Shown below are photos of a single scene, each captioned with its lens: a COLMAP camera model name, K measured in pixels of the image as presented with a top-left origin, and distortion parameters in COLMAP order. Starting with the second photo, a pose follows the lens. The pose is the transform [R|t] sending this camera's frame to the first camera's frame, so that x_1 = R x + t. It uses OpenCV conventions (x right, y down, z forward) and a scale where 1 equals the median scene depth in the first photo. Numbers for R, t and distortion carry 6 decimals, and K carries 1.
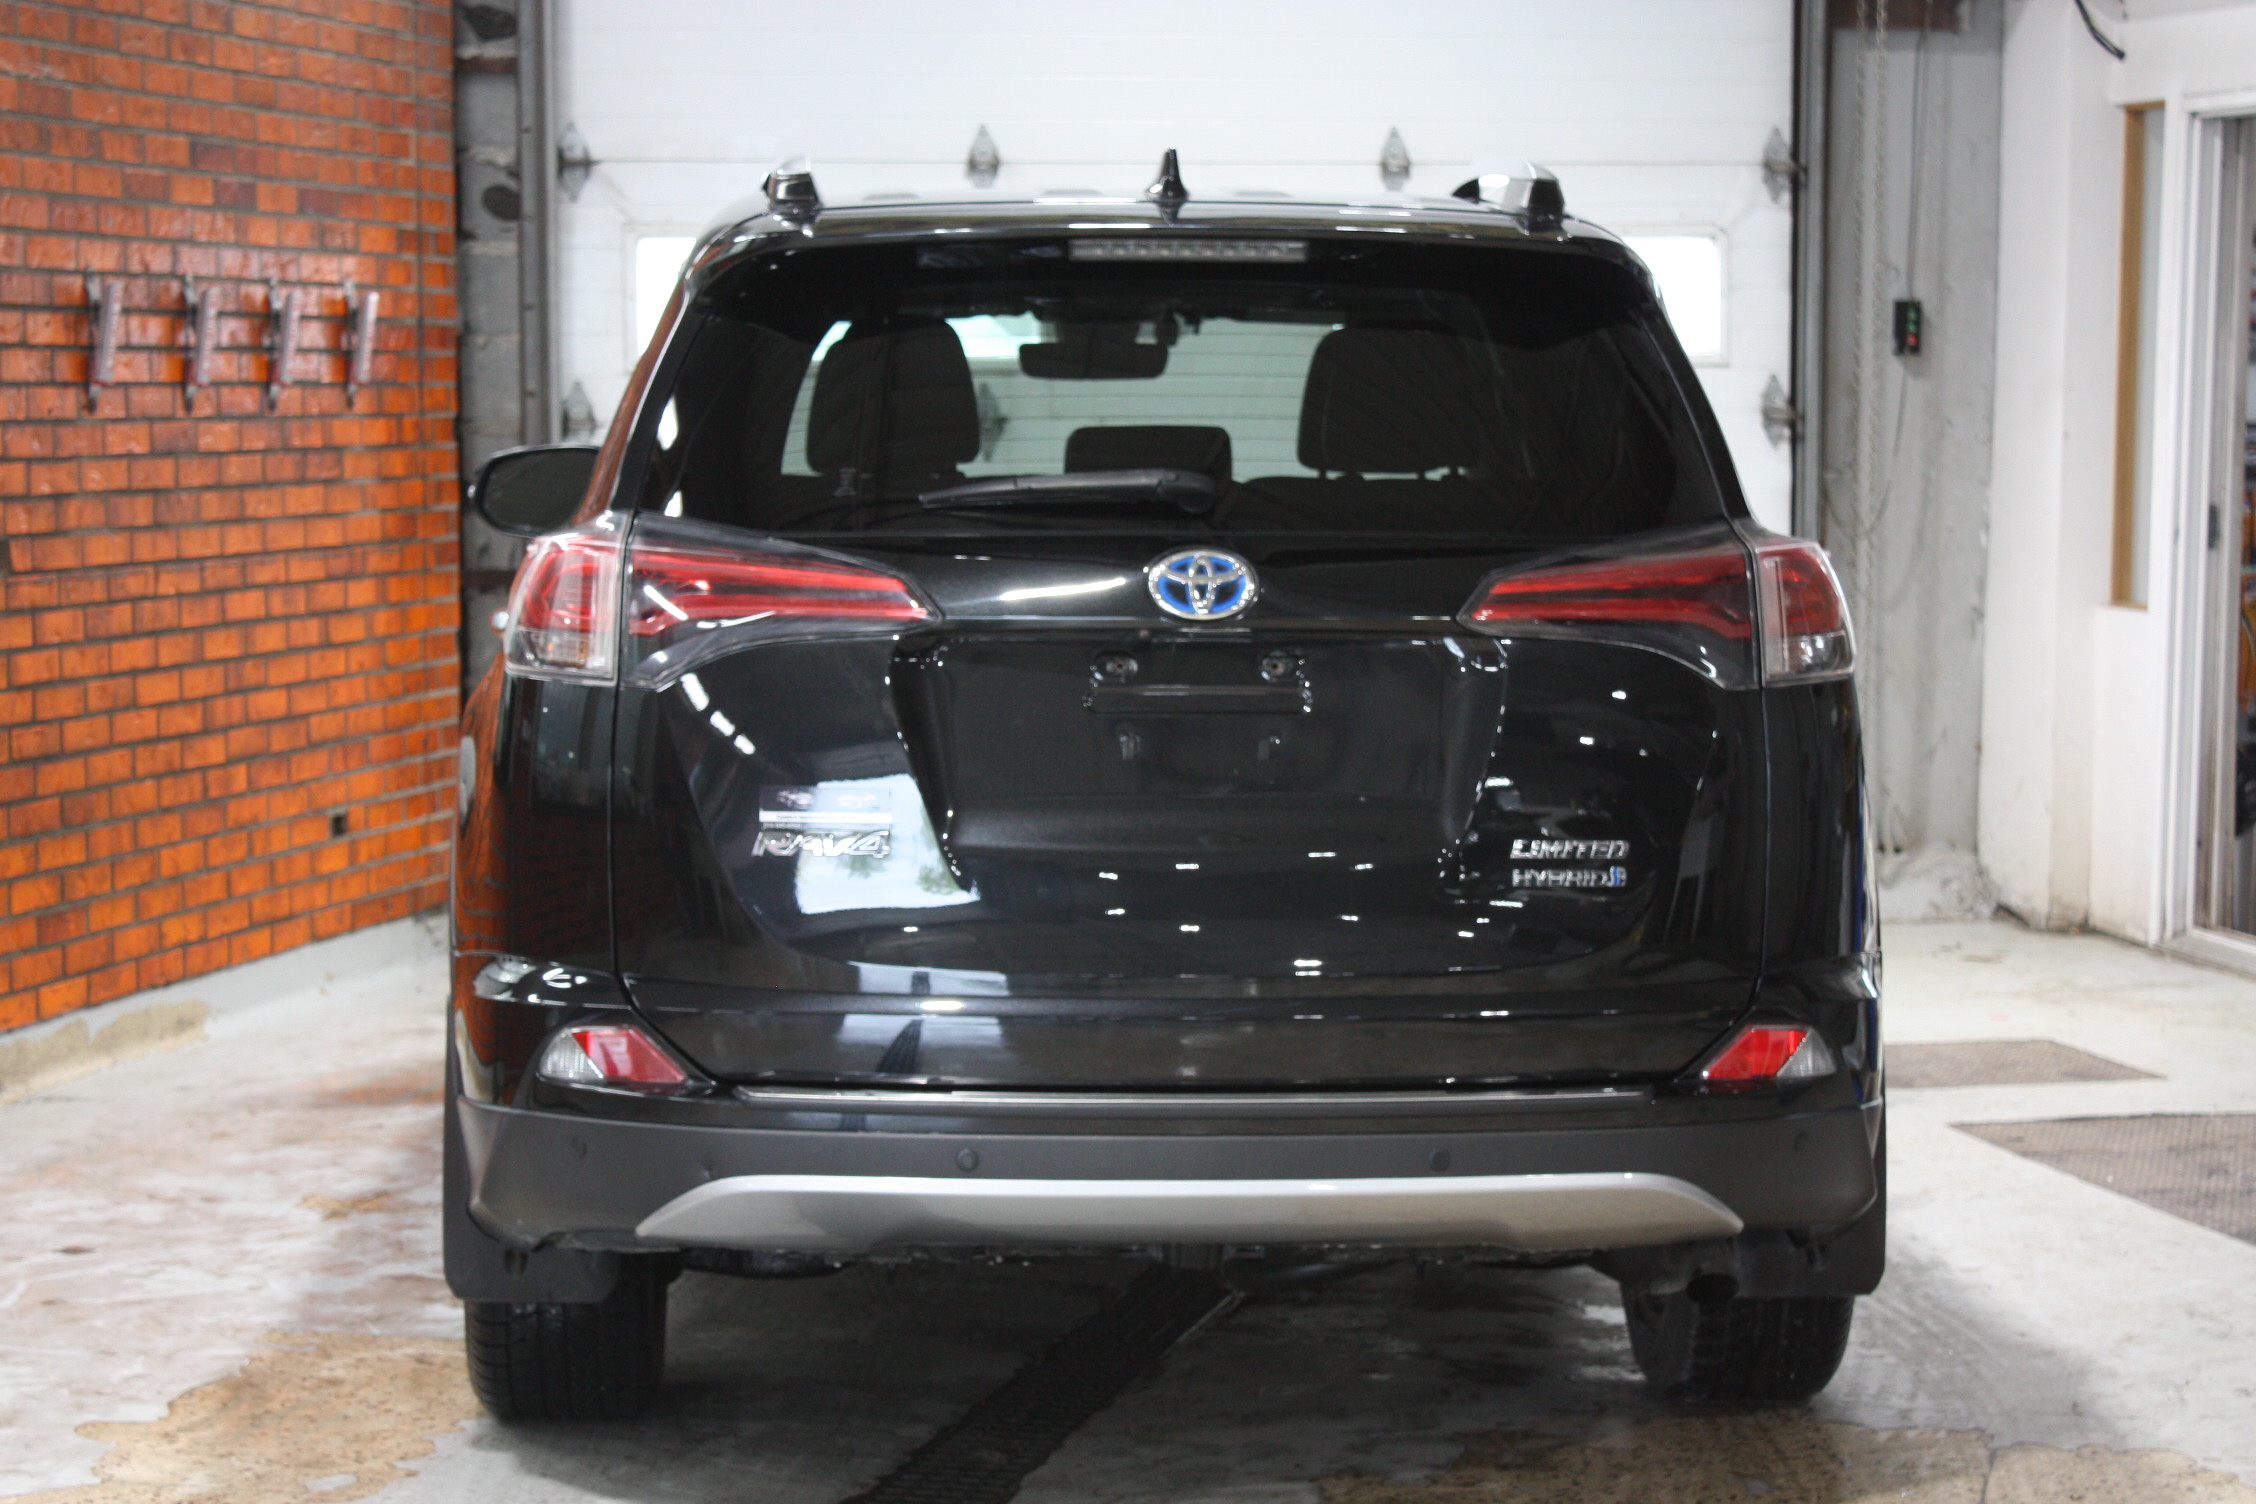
lens RADIAL K [[4812.8, 0, 1129.4], [0, 4812.8, 751.5], [0, 0, 1]] dist [0.064398, 0.000000]
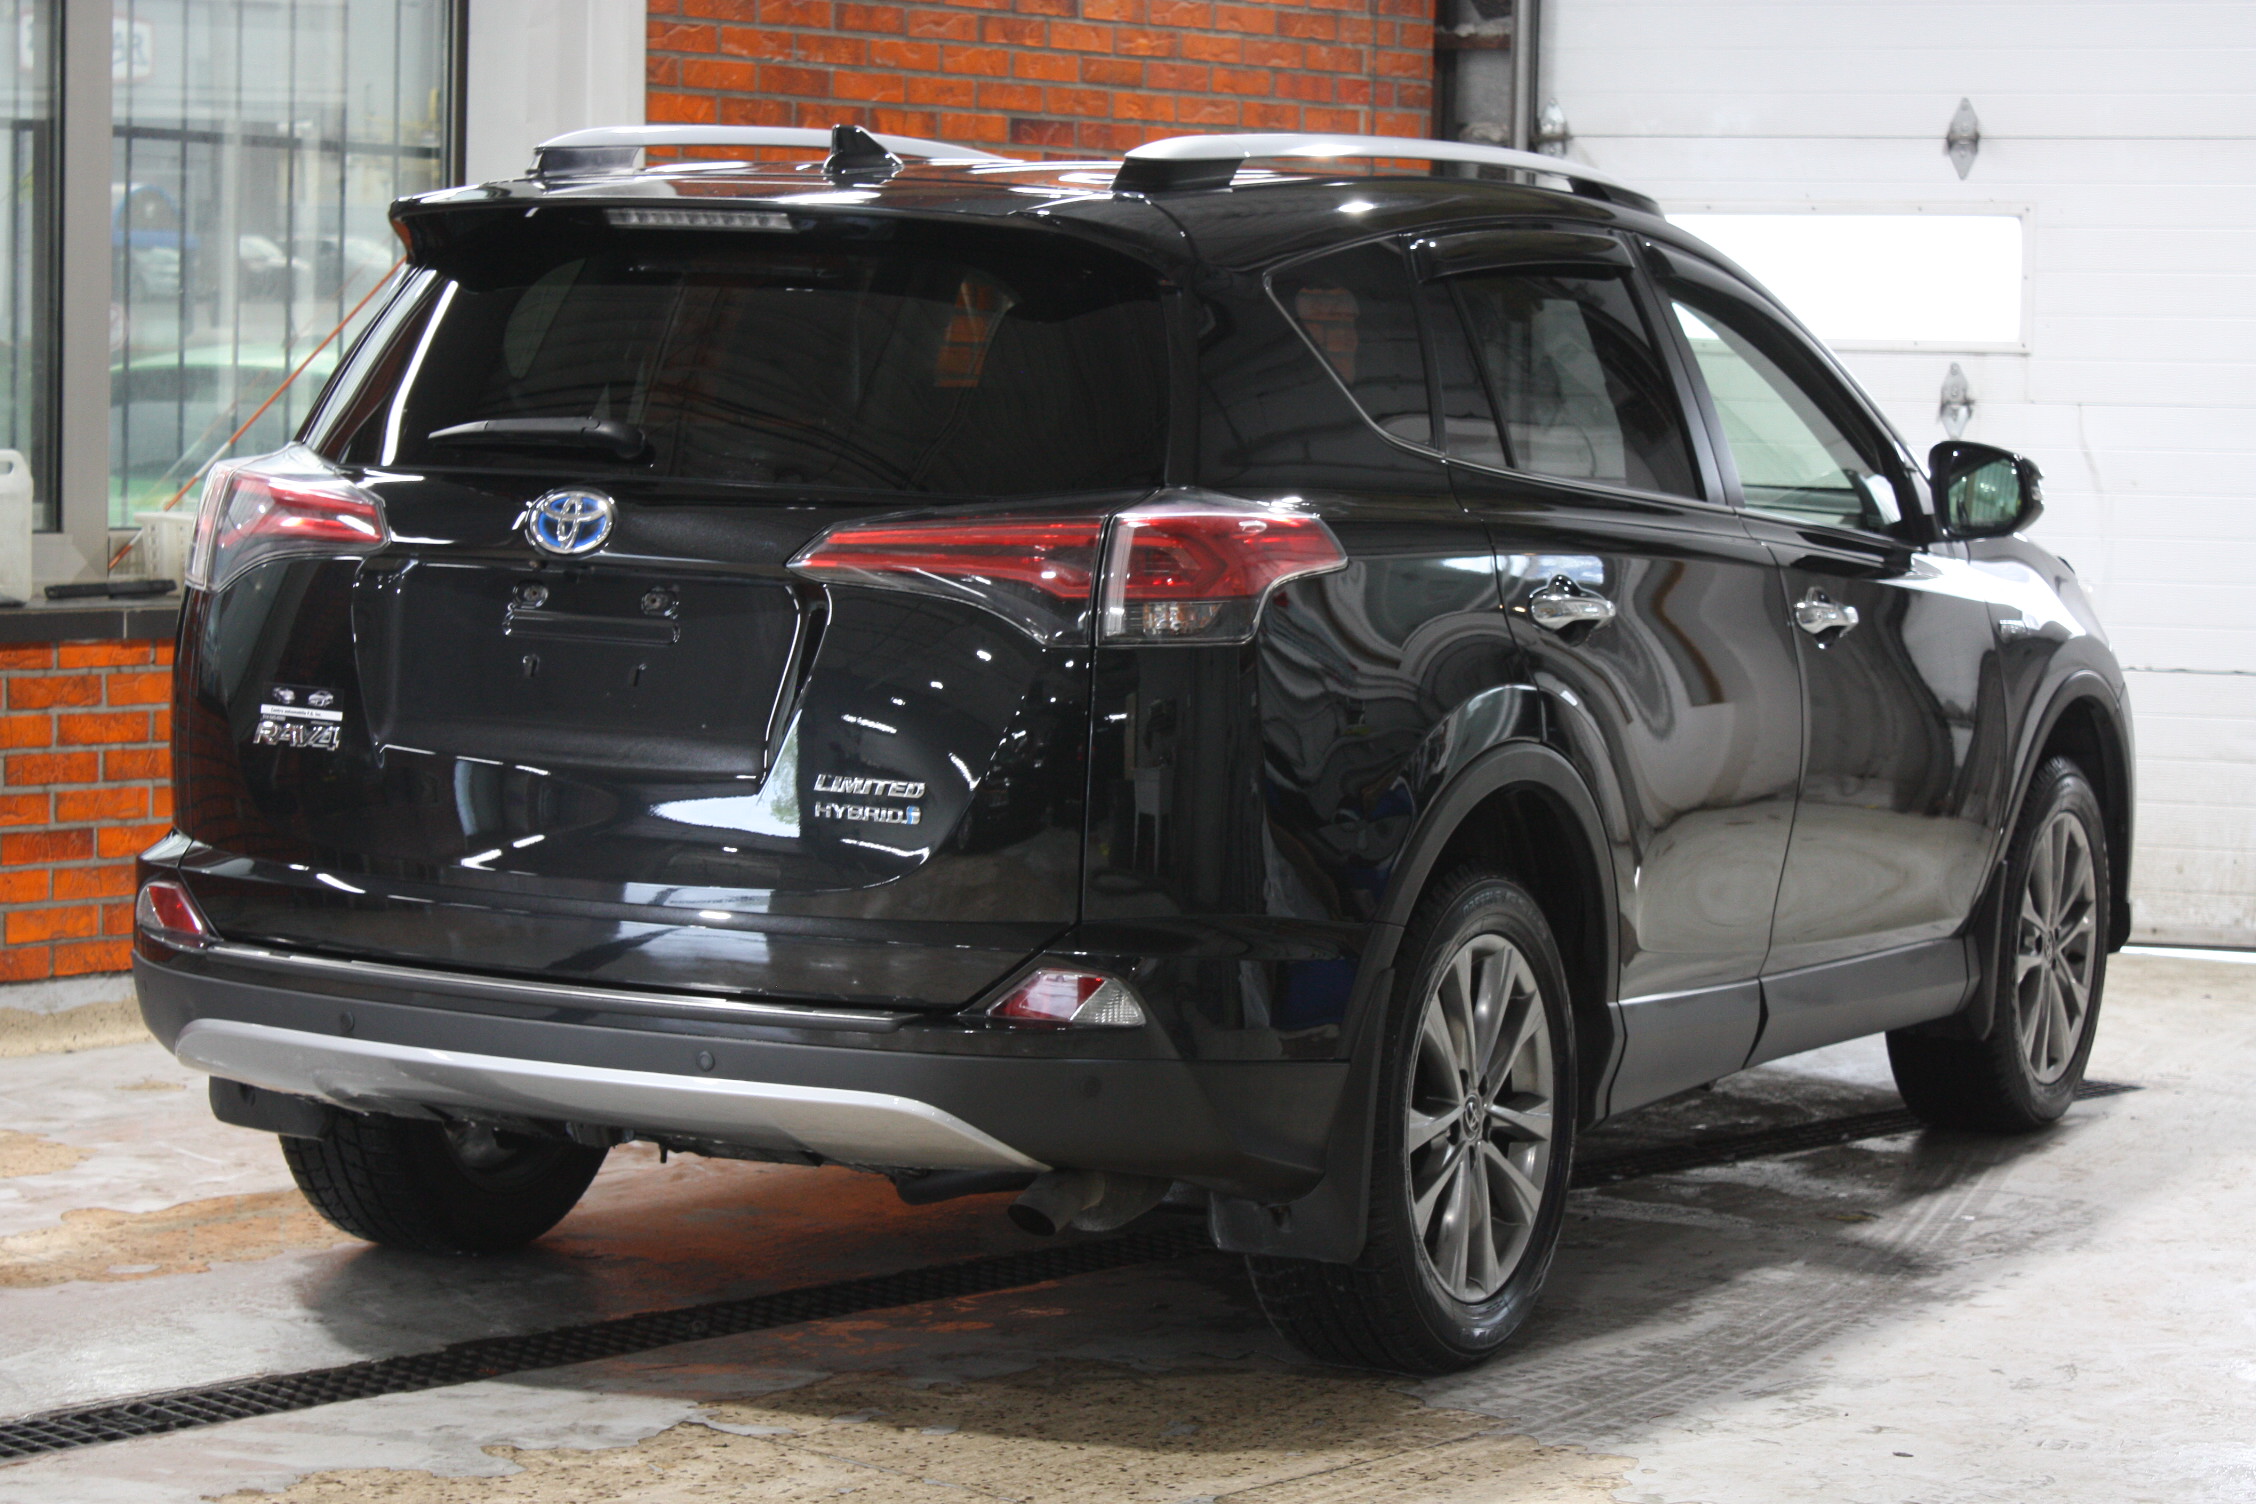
lens RADIAL K [[5178.6, 0, 1127.0], [0, 5178.6, 748.0], [0, 0, 1]] dist [0.077387, 0.000000]
pose [[0.862764, 0.063348, -0.501623, 0.680383], [-0.065571, 0.997760, 0.013226, -0.006715], [0.501337, 0.021481, 0.864985, 0.038166]]
